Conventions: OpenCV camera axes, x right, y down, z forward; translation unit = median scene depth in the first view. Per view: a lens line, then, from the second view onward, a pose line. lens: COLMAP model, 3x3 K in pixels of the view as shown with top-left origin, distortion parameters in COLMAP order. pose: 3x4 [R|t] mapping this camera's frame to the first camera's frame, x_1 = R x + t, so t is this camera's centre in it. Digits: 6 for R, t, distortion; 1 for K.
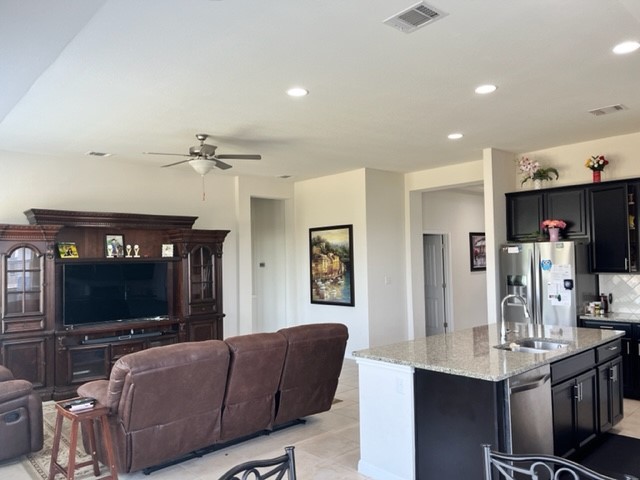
lens RADIAL K [[480.3, 0, 320.0], [0, 480.3, 240.0], [0, 0, 1]] dist [0.054584, -0.090240]
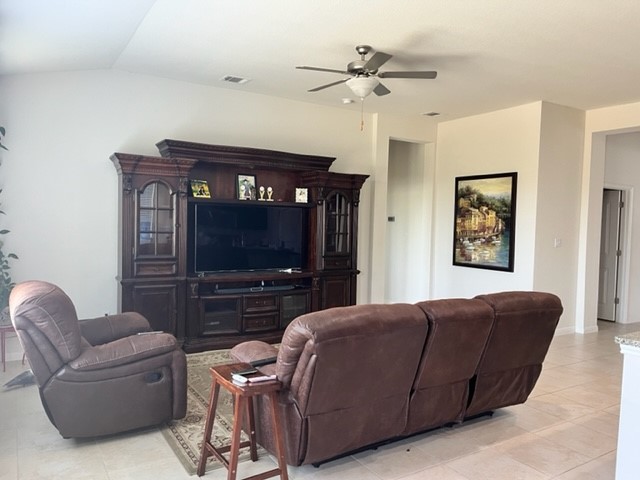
lens RADIAL K [[480.3, 0, 320.0], [0, 480.3, 240.0], [0, 0, 1]] dist [0.054584, -0.090240]
pose [[0.982433, 0.051449, -0.179386, -0.128929], [-0.036801, 0.995782, 0.084048, 0.029979], [0.182954, -0.075969, 0.980182, 0.147405]]
